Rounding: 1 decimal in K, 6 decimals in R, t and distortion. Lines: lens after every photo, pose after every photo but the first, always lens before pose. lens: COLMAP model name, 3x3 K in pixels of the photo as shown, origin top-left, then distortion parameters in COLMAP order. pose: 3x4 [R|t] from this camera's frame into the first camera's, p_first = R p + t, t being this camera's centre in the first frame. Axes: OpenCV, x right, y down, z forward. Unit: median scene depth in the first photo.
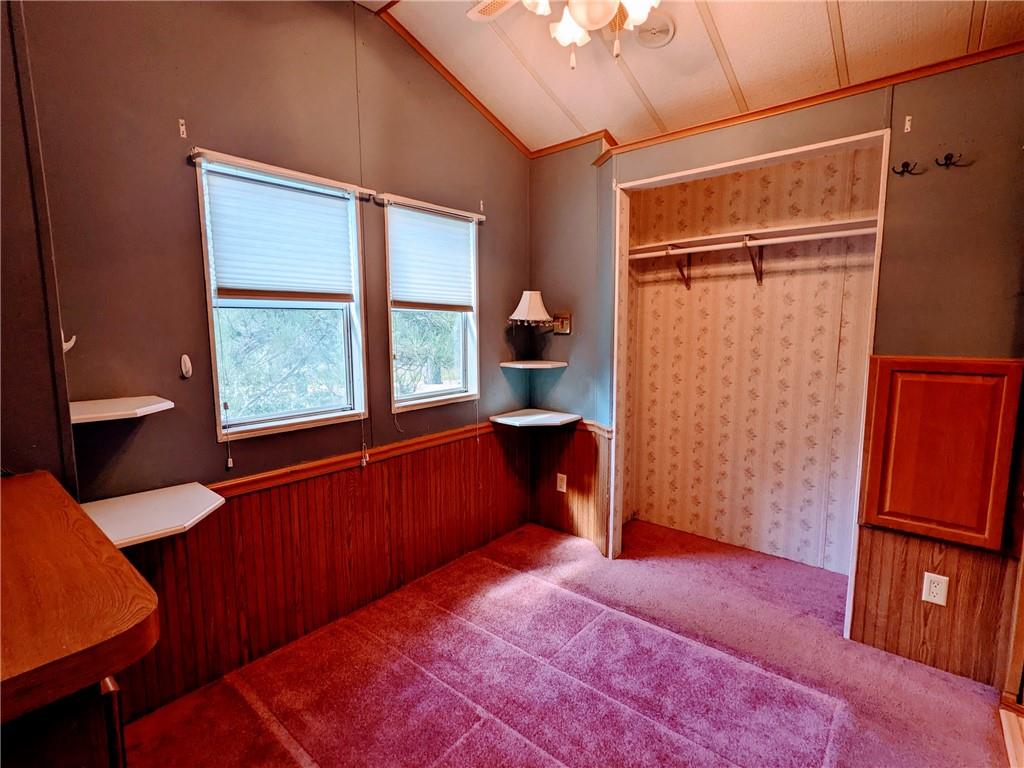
lens RADIAL K [[491.3, 0, 511.7], [0, 491.3, 390.0], [0, 0, 1]] dist [0.003680, -0.001767]
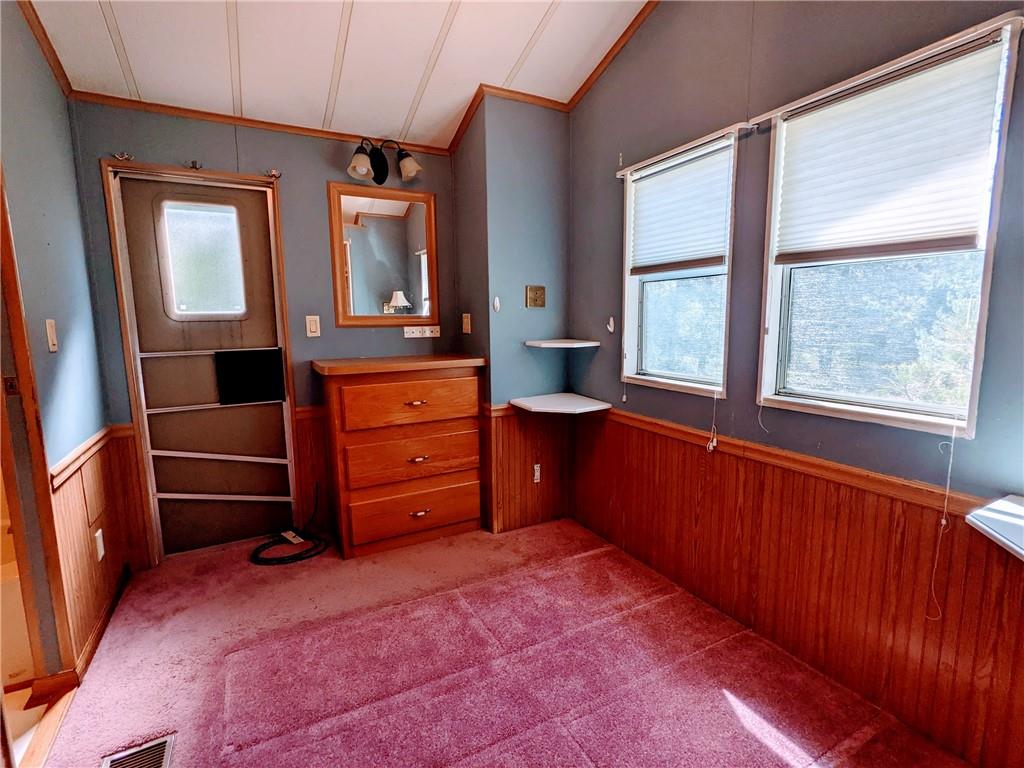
lens RADIAL K [[491.3, 0, 512.2], [0, 491.3, 377.7], [0, 0, 1]] dist [0.003680, -0.001767]
pose [[-0.363385, 0.141704, -0.920799, 0.599475], [-0.090881, 0.978259, 0.186412, -0.101629], [0.927196, 0.151422, -0.342607, 0.904211]]
